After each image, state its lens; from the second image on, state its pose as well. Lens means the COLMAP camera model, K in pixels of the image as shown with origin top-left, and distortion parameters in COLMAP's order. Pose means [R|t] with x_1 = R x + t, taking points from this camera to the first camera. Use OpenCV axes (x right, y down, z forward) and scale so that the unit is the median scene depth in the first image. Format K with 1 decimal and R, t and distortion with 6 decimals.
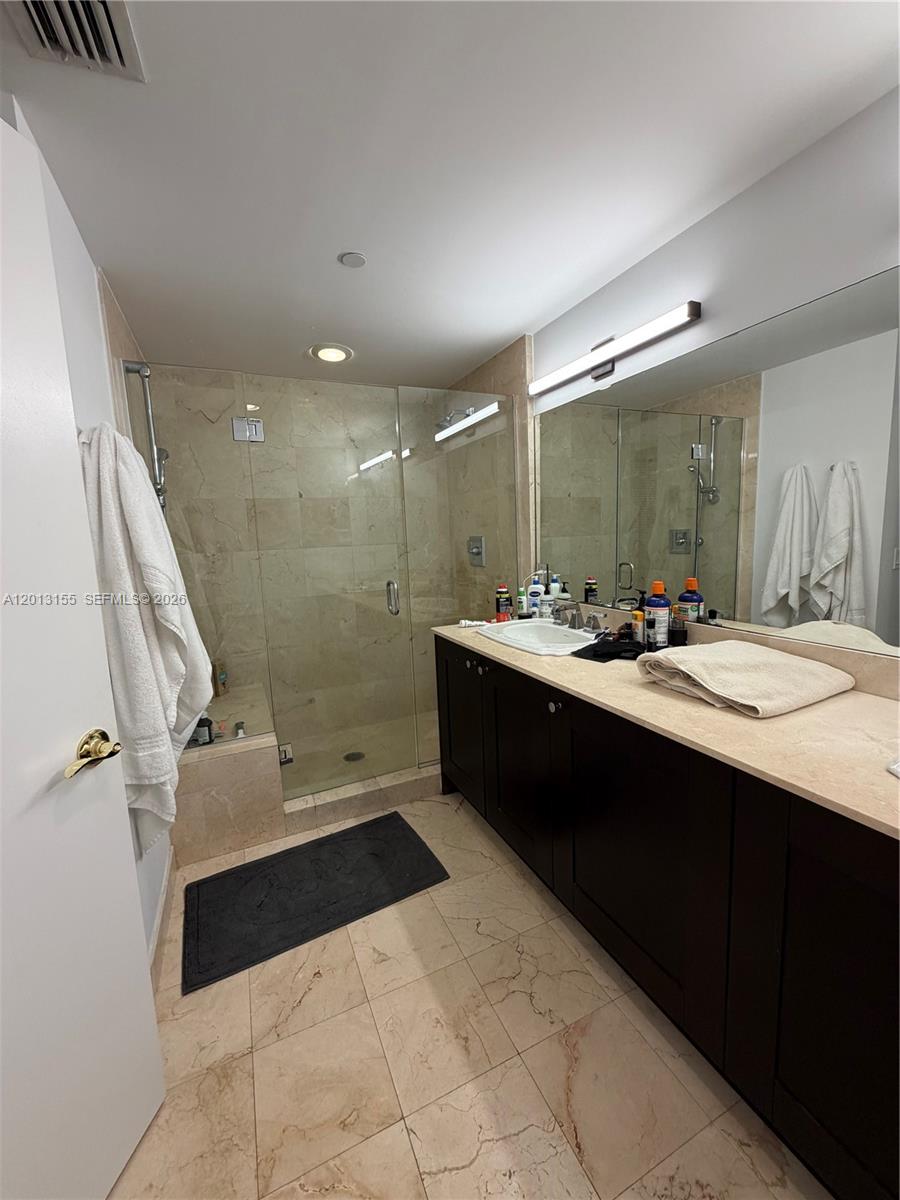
lens RADIAL K [[481.9, 0, 450.0], [0, 481.9, 600.0], [0, 0, 1]] dist [0.000194, 0.000261]
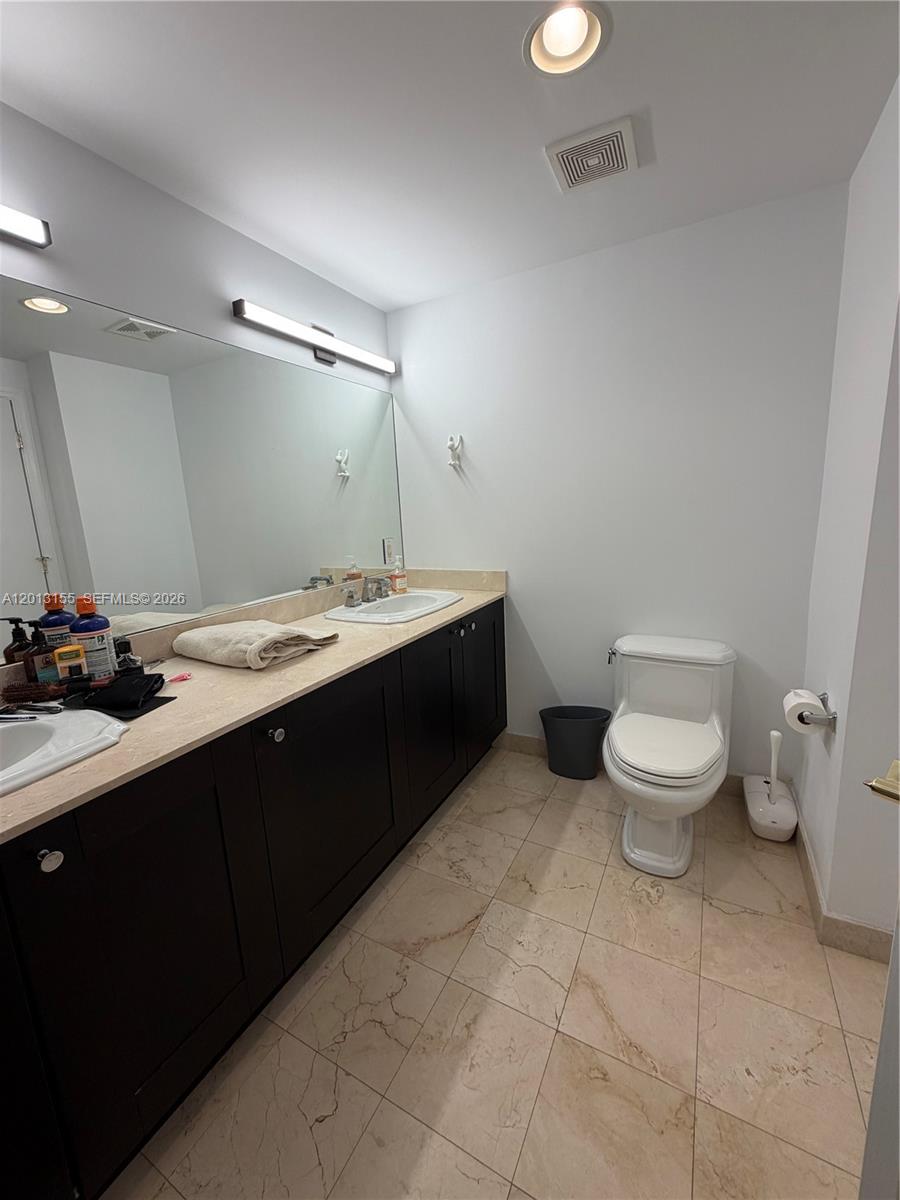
lens RADIAL K [[481.9, 0, 450.0], [0, 481.9, 600.0], [0, 0, 1]] dist [0.000194, 0.000261]
pose [[-0.603033, -0.085384, 0.793134, -0.649351], [0.179303, 0.954306, 0.239062, -0.145807], [-0.777304, 0.286374, -0.560168, 1.343204]]
